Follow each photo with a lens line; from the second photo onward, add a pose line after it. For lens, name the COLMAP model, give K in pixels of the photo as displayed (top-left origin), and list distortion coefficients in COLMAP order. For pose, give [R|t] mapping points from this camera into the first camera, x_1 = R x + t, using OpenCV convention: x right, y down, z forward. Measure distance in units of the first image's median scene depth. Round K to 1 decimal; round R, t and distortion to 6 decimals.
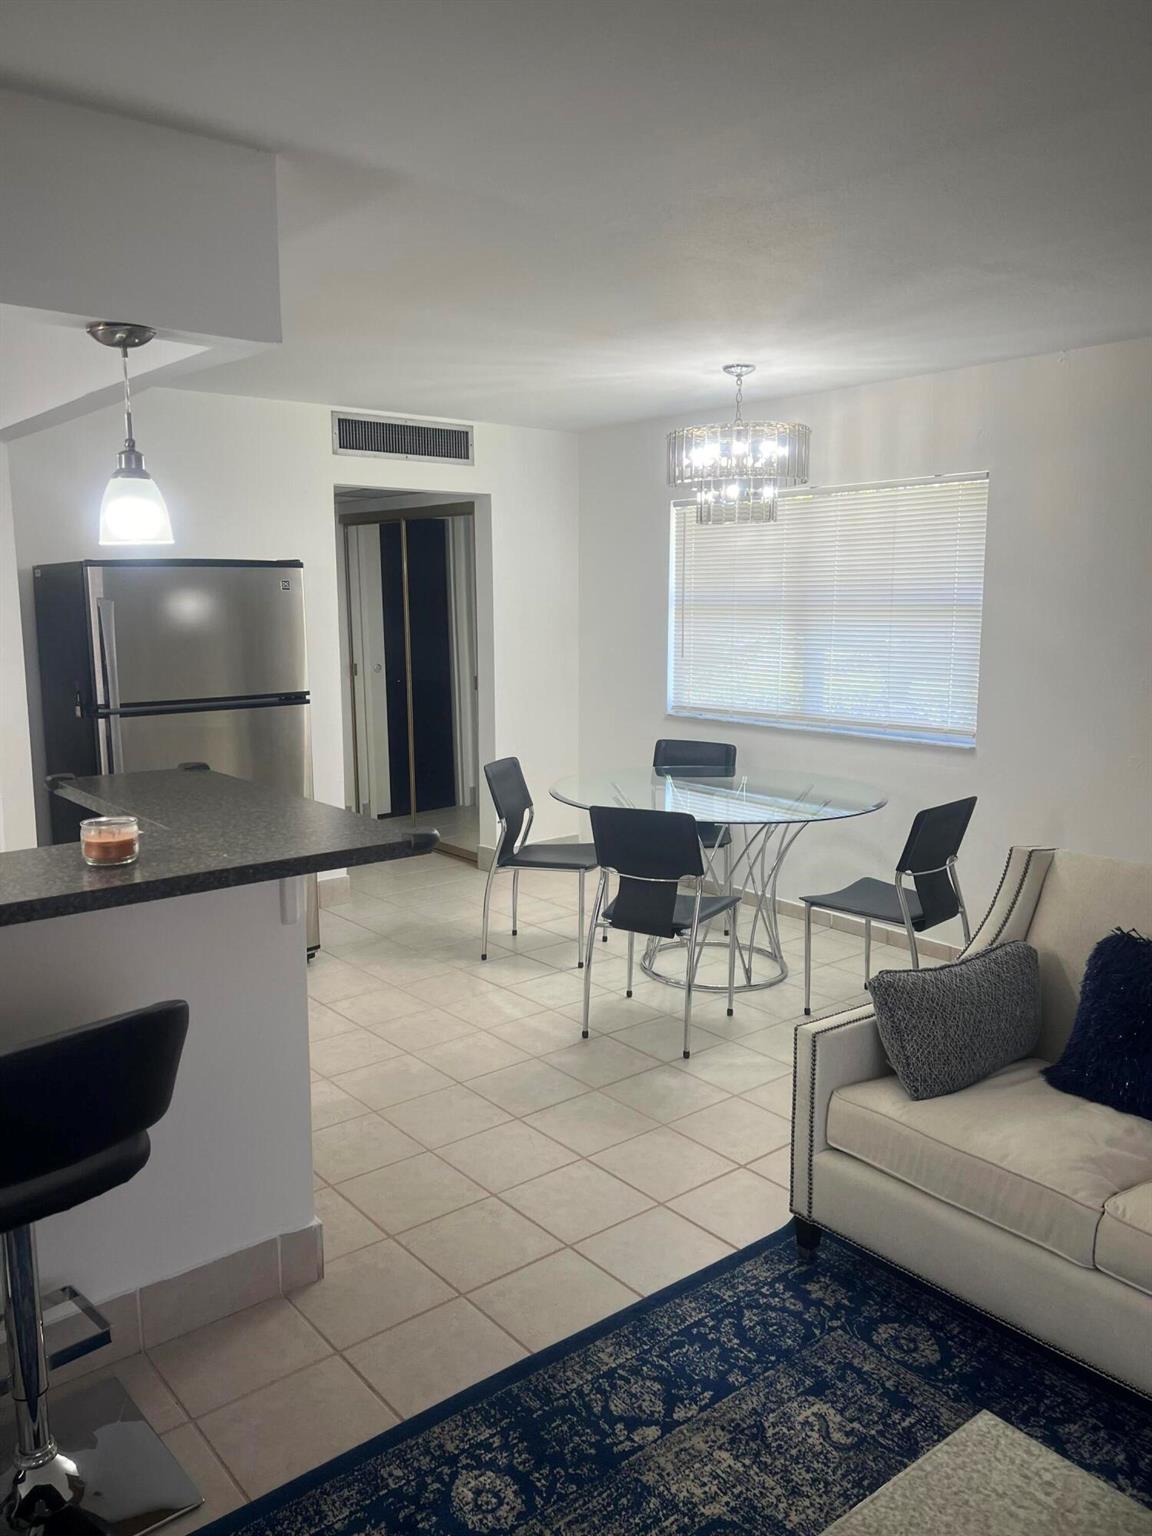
lens RADIAL K [[1156.0, 0, 575.6], [0, 1156.0, 759.4], [0, 0, 1]] dist [0.049722, -0.069756]
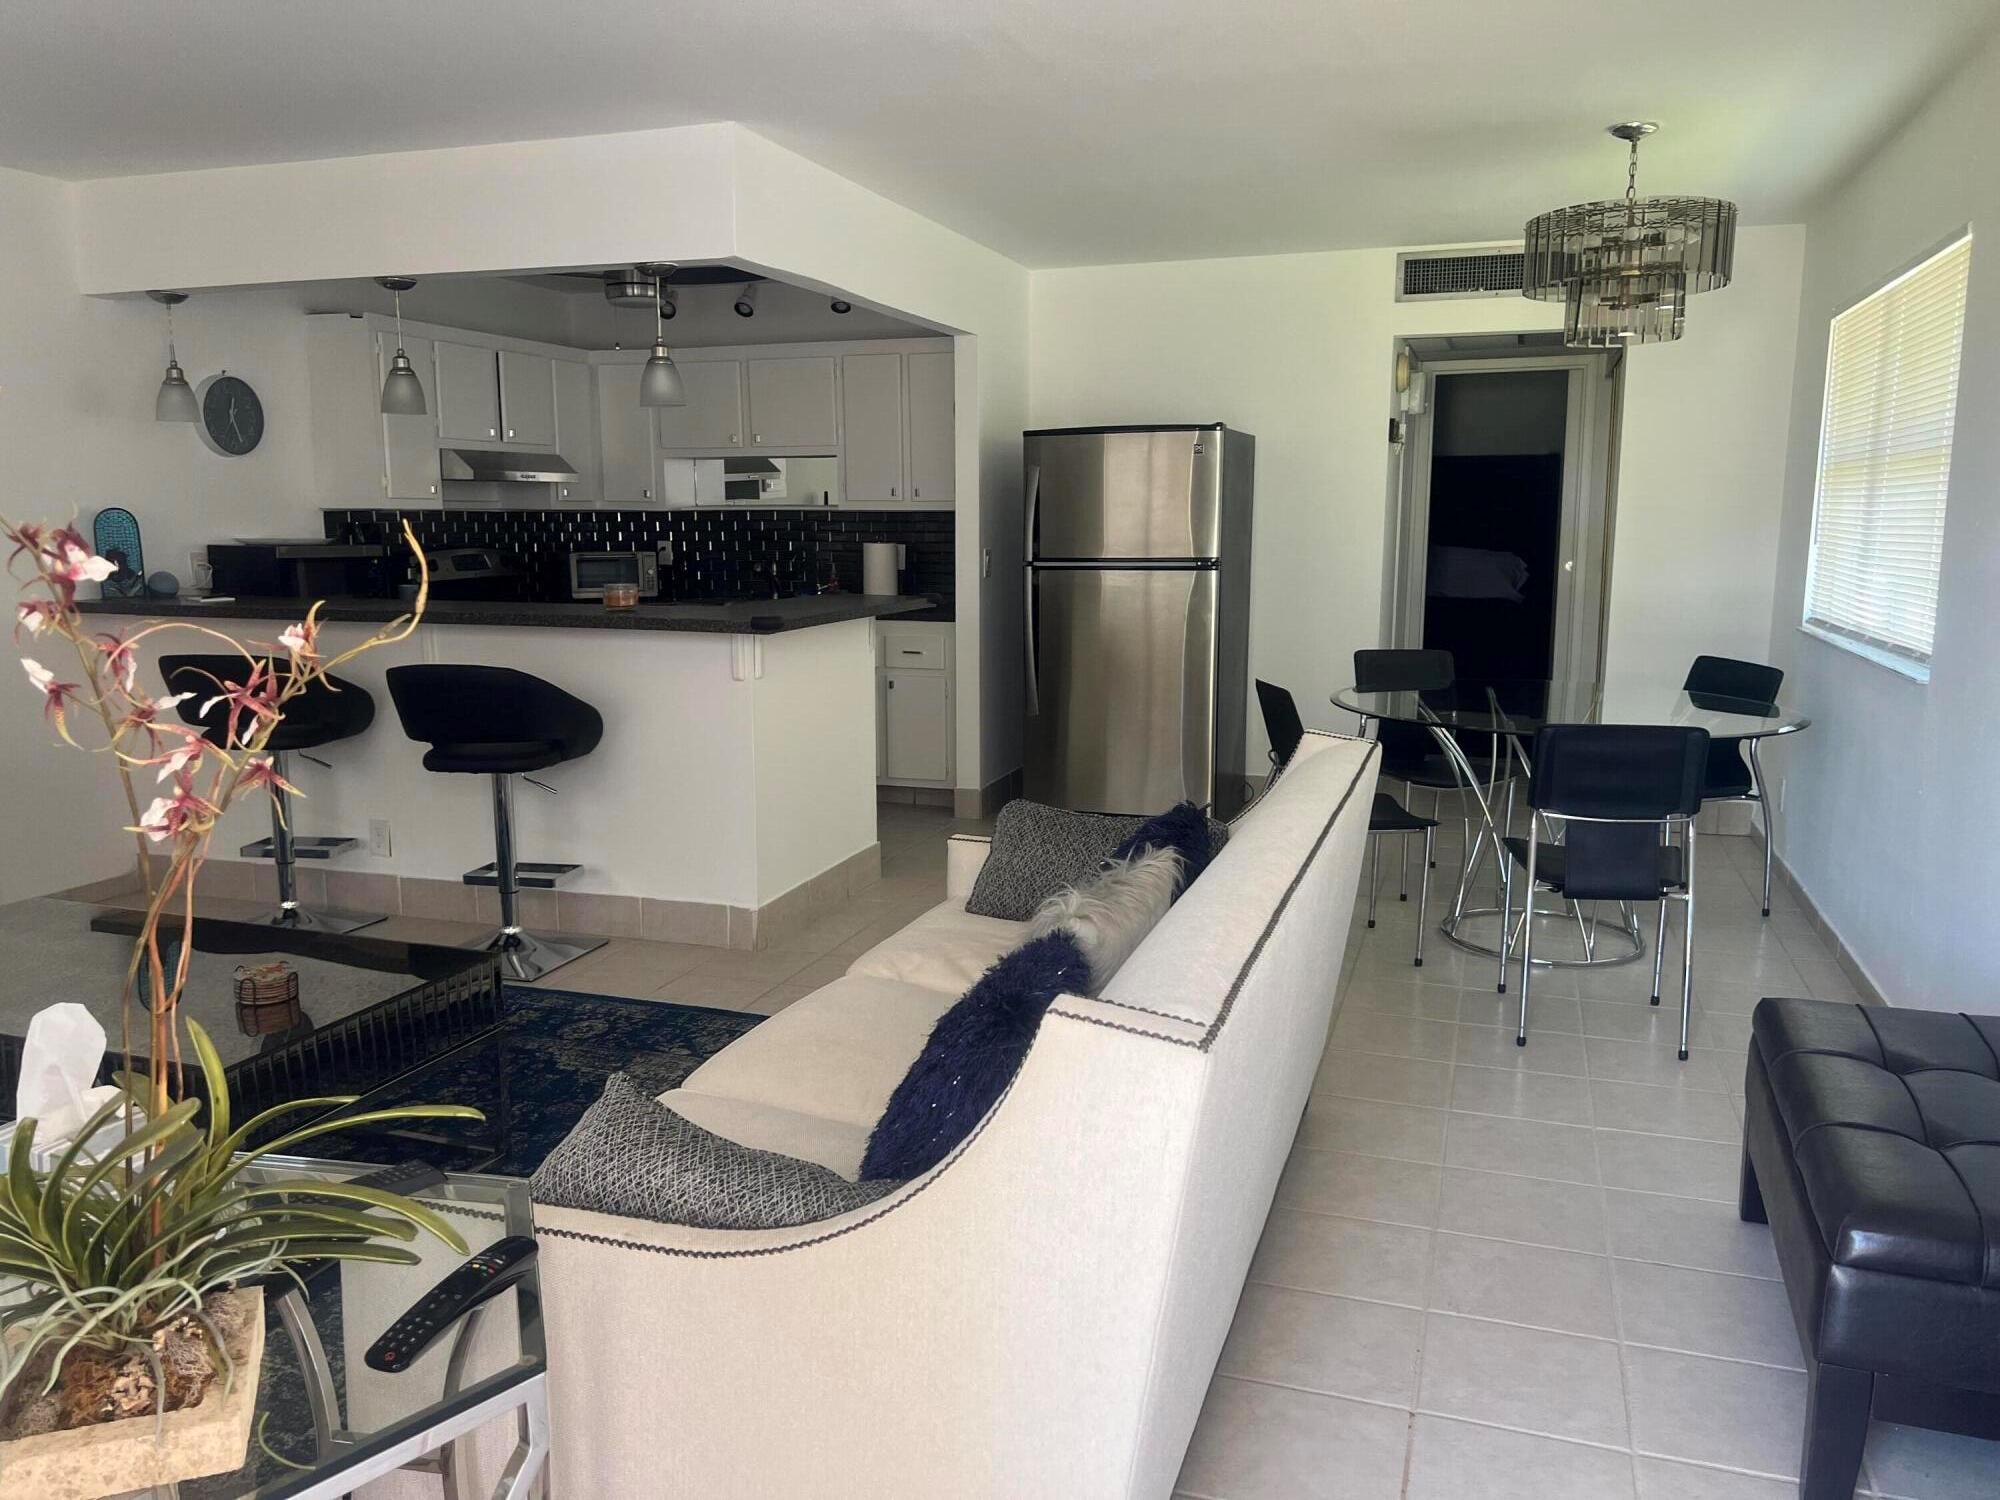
lens RADIAL K [[1505.2, 0, 1001.8], [0, 1505.2, 744.6], [0, 0, 1]] dist [0.049722, -0.069756]
pose [[0.526355, 0.137502, -0.839073, 0.659416], [-0.122435, 0.988810, 0.085235, 0.012420], [0.841404, 0.057868, 0.537300, 0.137363]]
